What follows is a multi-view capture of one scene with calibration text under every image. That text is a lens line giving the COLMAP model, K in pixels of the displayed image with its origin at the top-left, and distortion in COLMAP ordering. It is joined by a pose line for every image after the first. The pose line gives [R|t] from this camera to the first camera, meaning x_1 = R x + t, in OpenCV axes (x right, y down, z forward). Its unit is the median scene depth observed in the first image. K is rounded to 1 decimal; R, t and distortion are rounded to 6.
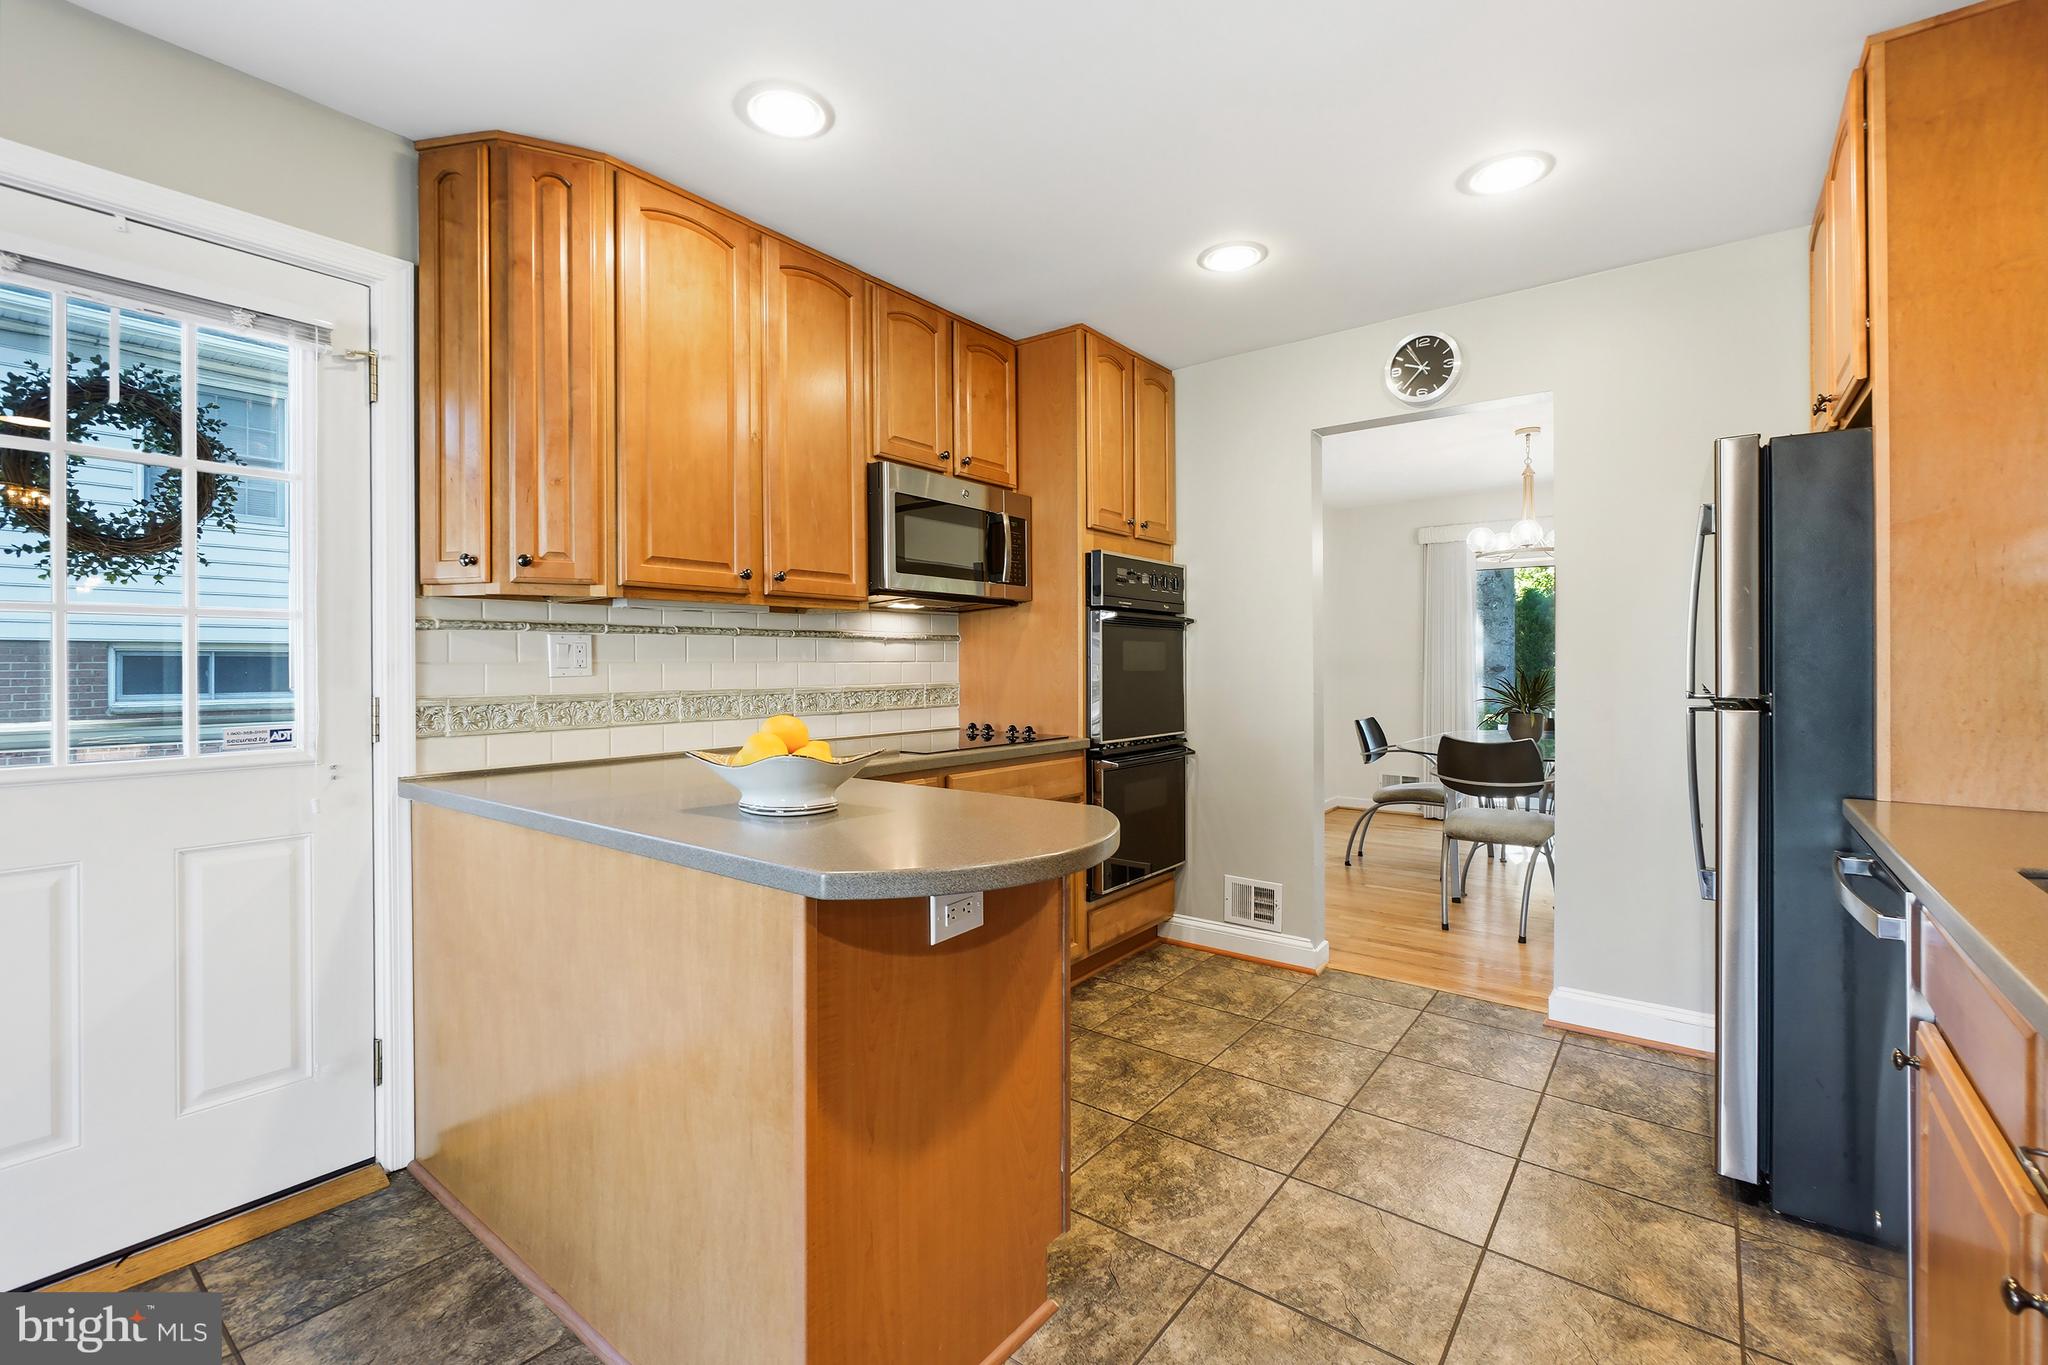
lens RADIAL K [[898.8, 0, 965.6], [0, 898.8, 664.5], [0, 0, 1]] dist [-0.003764, -0.000129]
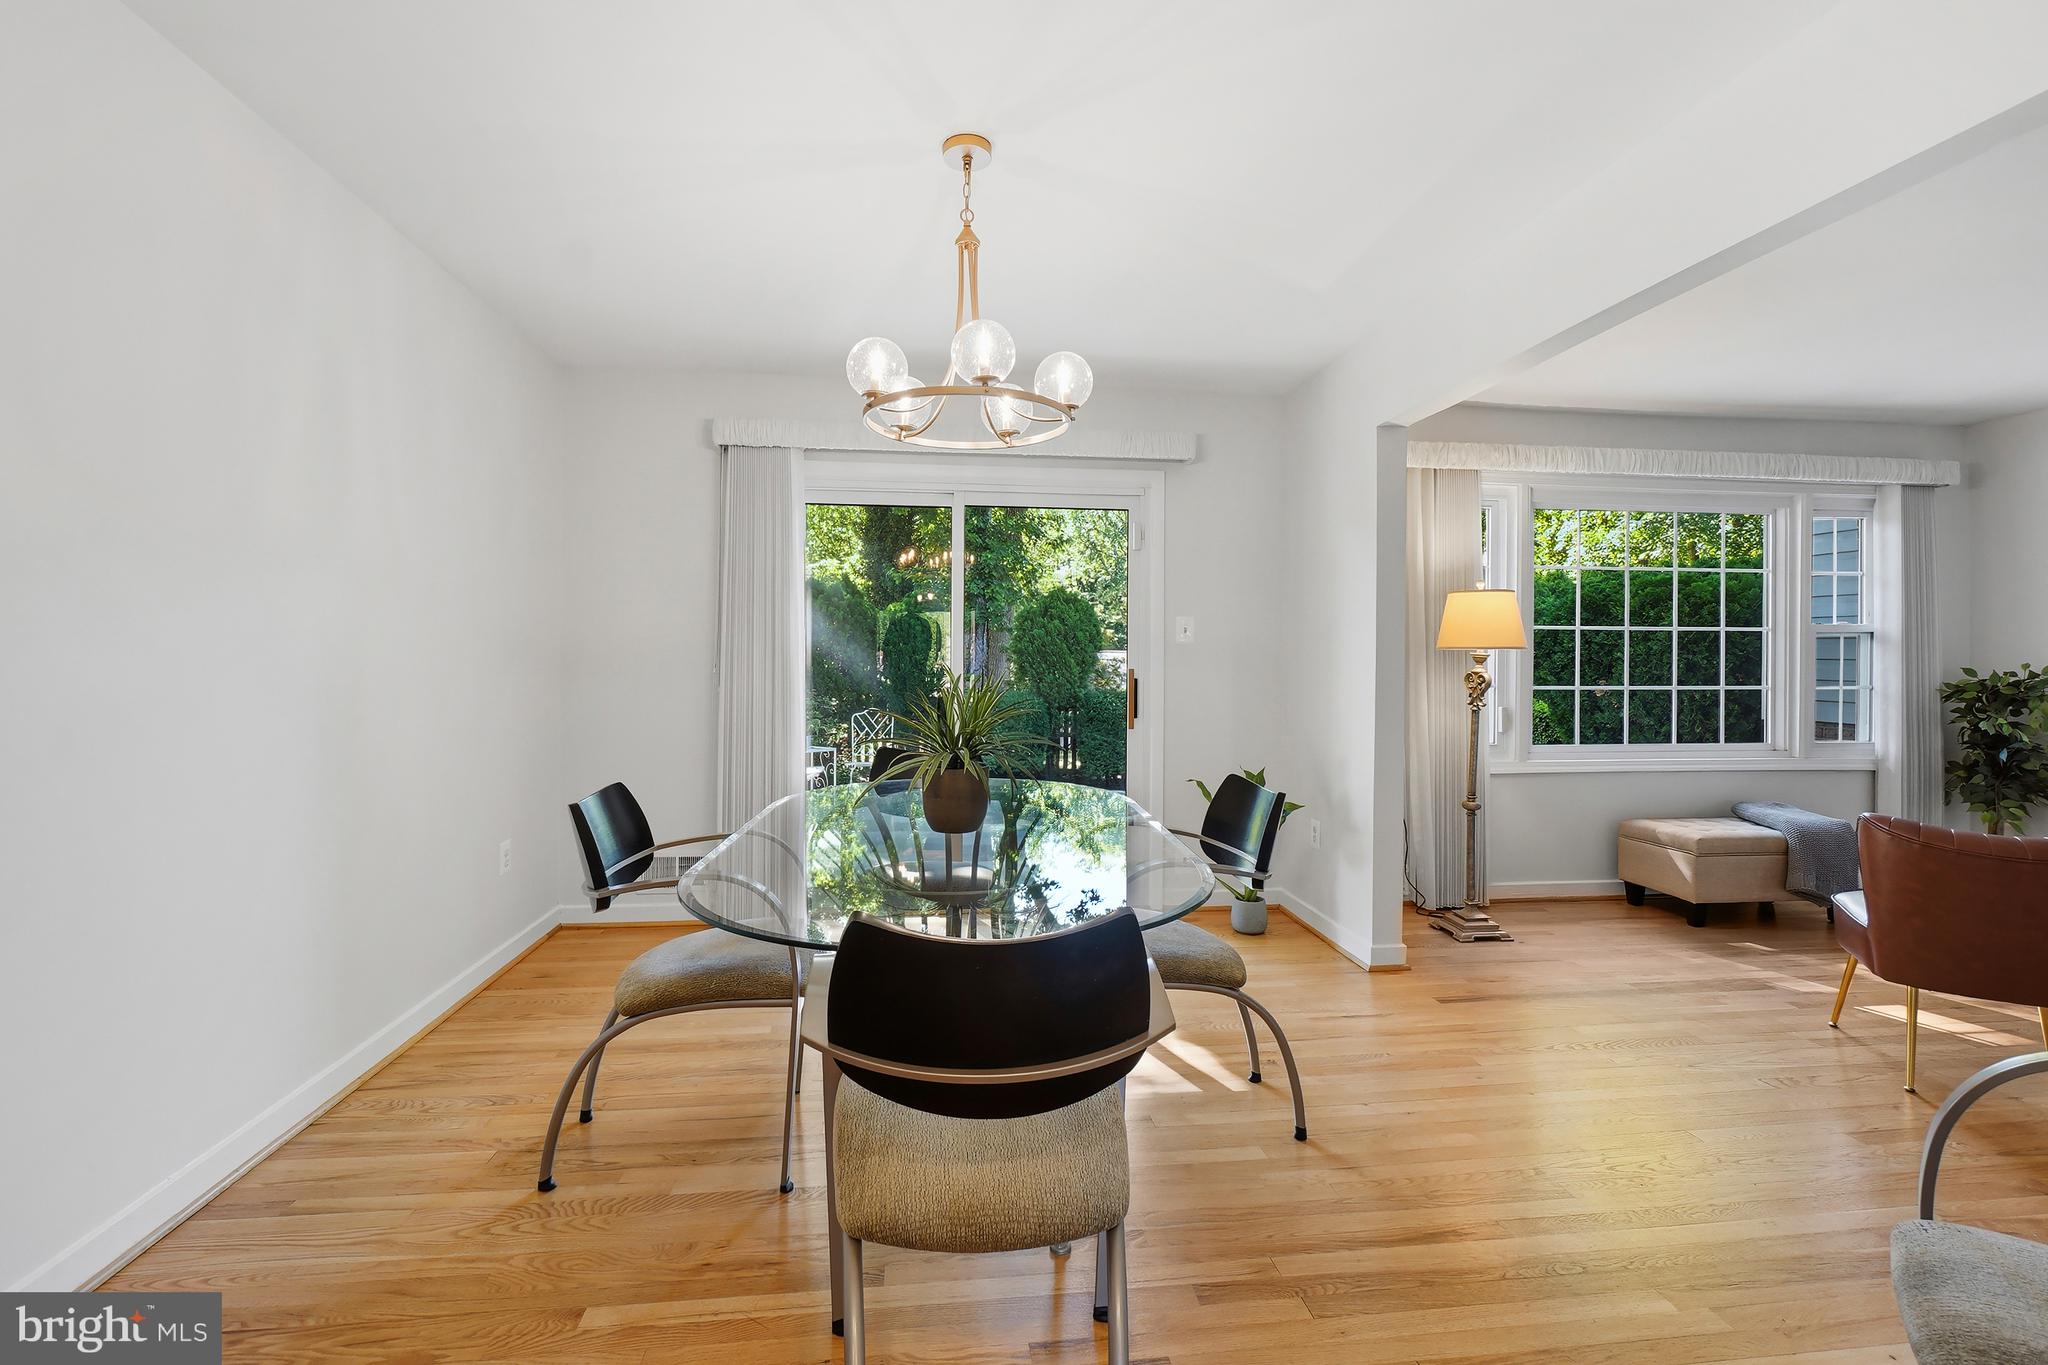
lens RADIAL K [[898.8, 0, 1025.2], [0, 898.8, 671.3], [0, 0, 1]] dist [-0.003764, -0.000129]
pose [[0.679645, 0.004743, 0.733525, 0.500131], [-0.006601, 0.999978, -0.000349, 0.011752], [-0.733511, -0.004605, 0.679662, 1.049047]]
